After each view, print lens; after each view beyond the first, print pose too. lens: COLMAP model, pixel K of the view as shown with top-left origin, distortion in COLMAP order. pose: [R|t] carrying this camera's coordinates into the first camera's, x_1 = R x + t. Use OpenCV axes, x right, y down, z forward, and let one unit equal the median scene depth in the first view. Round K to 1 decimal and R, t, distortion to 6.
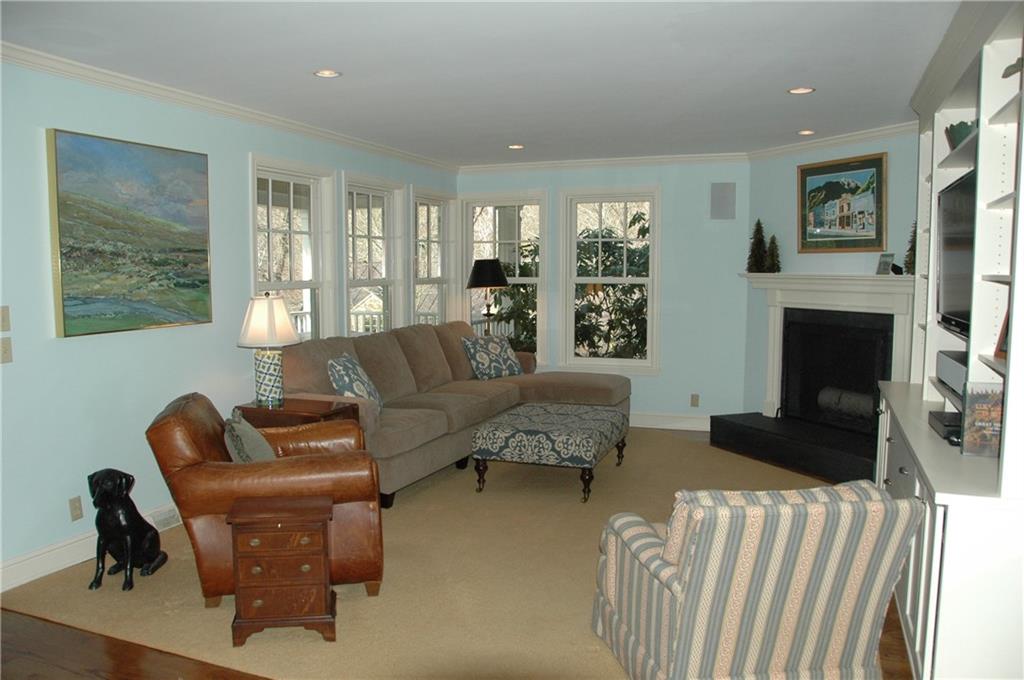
lens RADIAL K [[796.7, 0, 512.0], [0, 796.7, 340.0], [0, 0, 1]] dist [-0.153435, 0.124867]
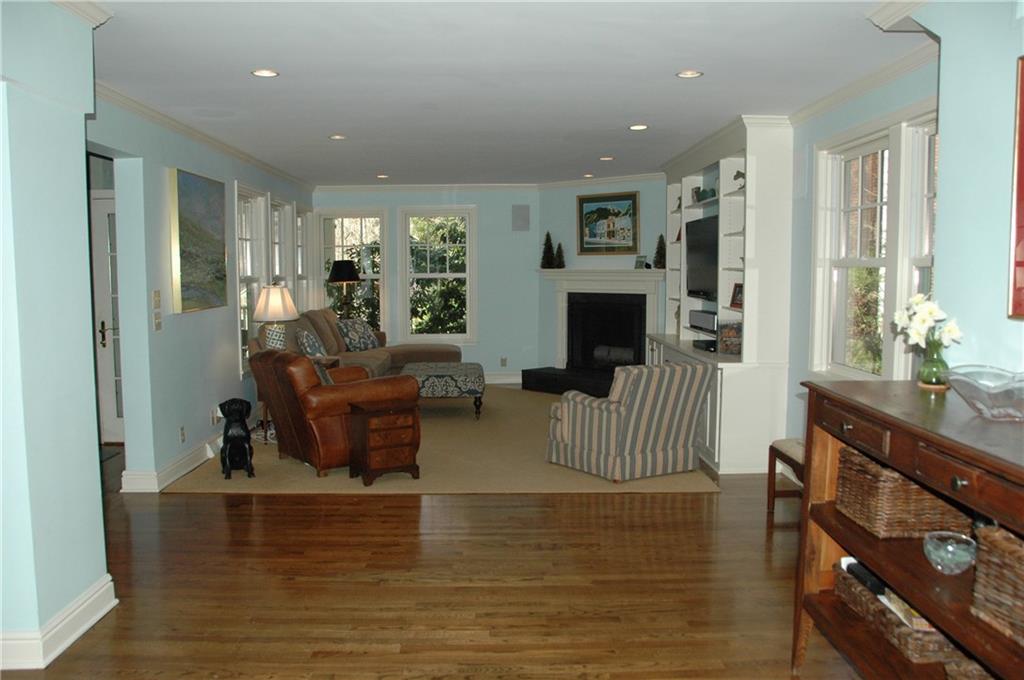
lens RADIAL K [[796.7, 0, 512.0], [0, 796.7, 340.0], [0, 0, 1]] dist [-0.153435, 0.124867]
pose [[0.924299, -0.035157, 0.380047, -0.342054], [0.035336, 0.999354, 0.006509, 0.036105], [-0.380031, 0.007414, 0.924944, -0.353880]]
